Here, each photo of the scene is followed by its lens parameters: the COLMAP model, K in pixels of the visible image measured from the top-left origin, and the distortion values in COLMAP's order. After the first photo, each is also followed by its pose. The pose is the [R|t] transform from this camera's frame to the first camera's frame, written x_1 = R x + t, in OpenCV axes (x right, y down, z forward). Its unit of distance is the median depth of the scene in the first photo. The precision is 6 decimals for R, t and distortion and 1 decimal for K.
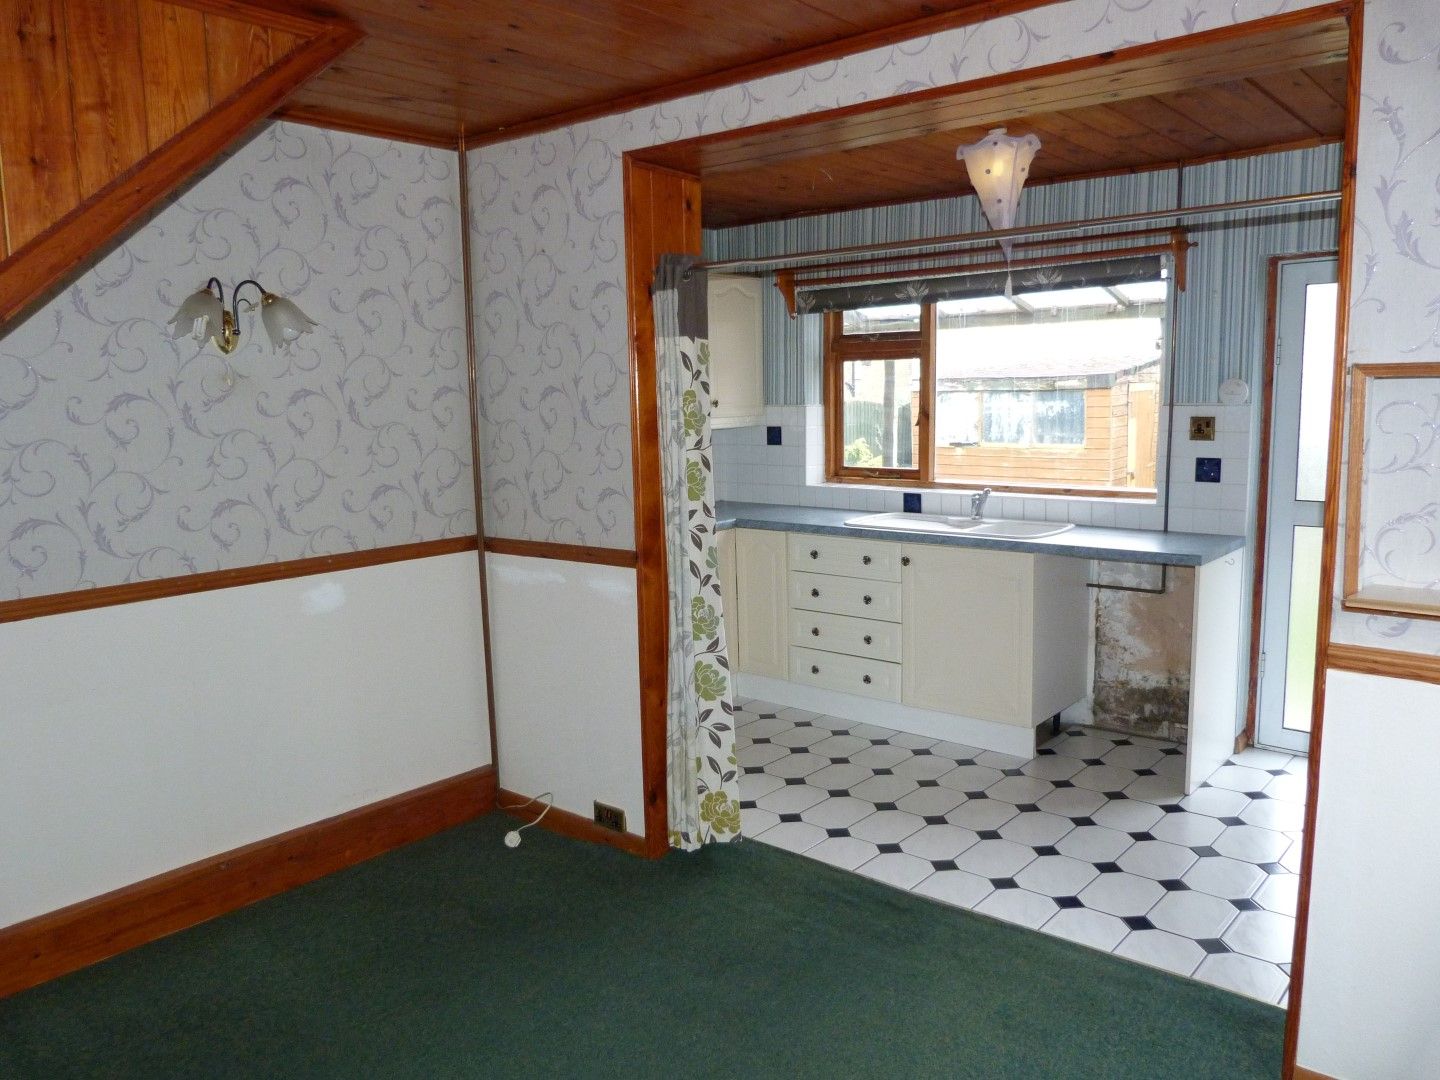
lens RADIAL K [[1077.1, 0, 725.8], [0, 1077.1, 537.2], [0, 0, 1]] dist [0.004185, 0.006006]
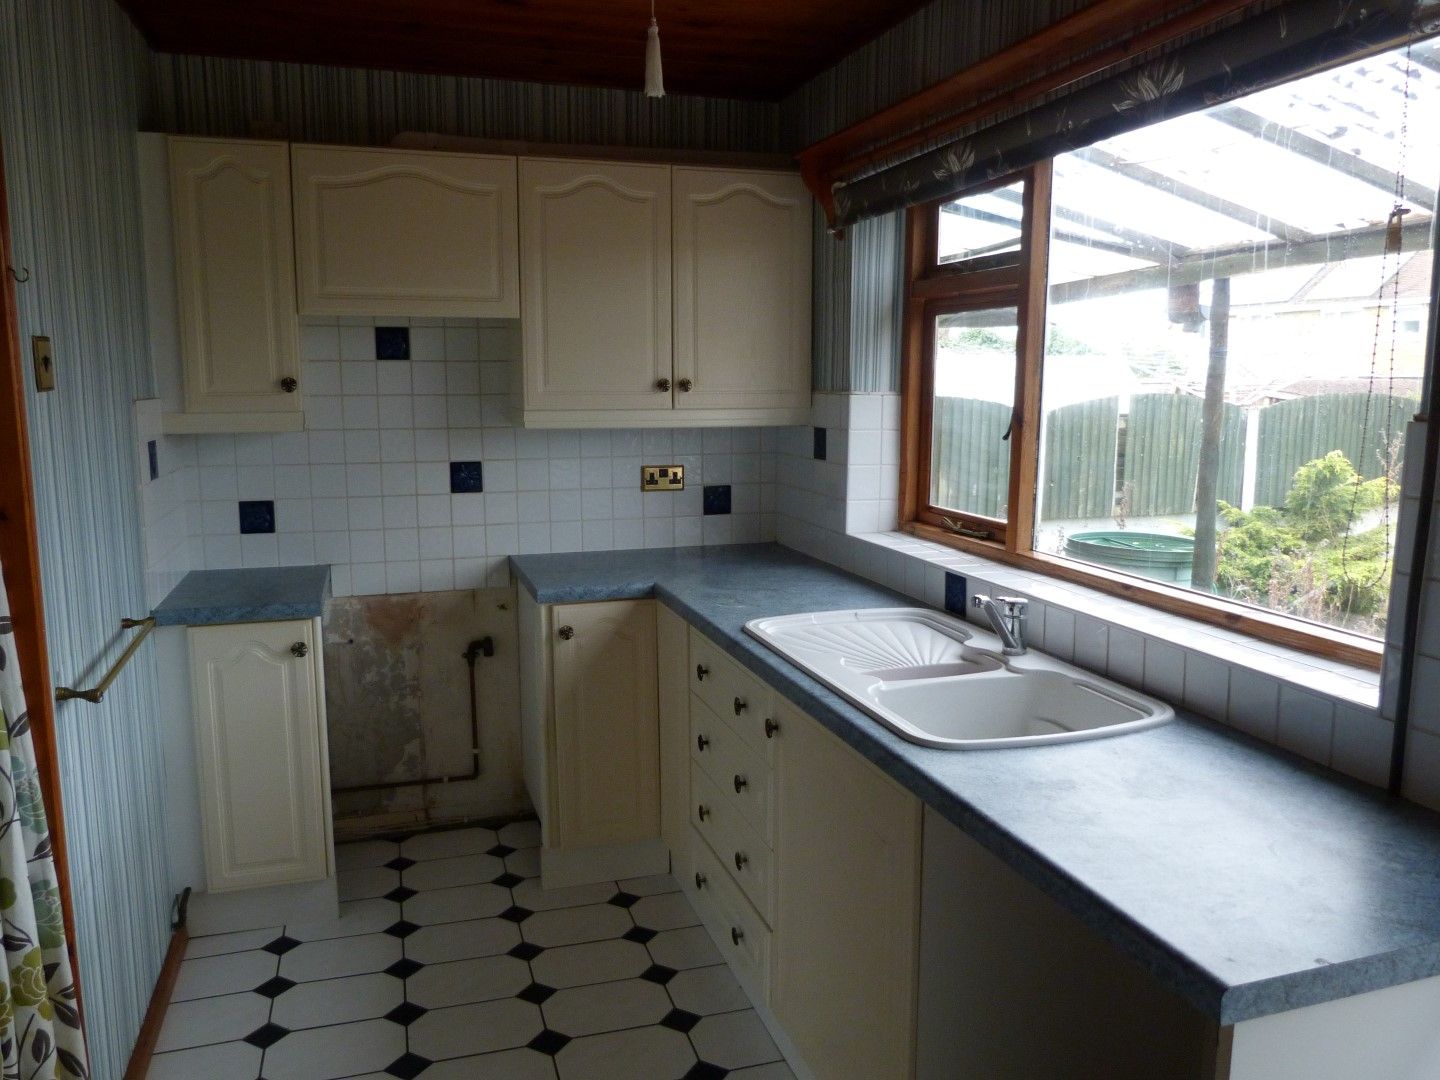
lens RADIAL K [[1077.1, 0, 714.8], [0, 1077.1, 544.3], [0, 0, 1]] dist [0.004185, 0.006006]
pose [[0.845732, 0.107562, -0.522655, 0.355495], [-0.094702, 0.994180, 0.051359, -0.074182], [0.525137, 0.006061, 0.850996, 0.541167]]
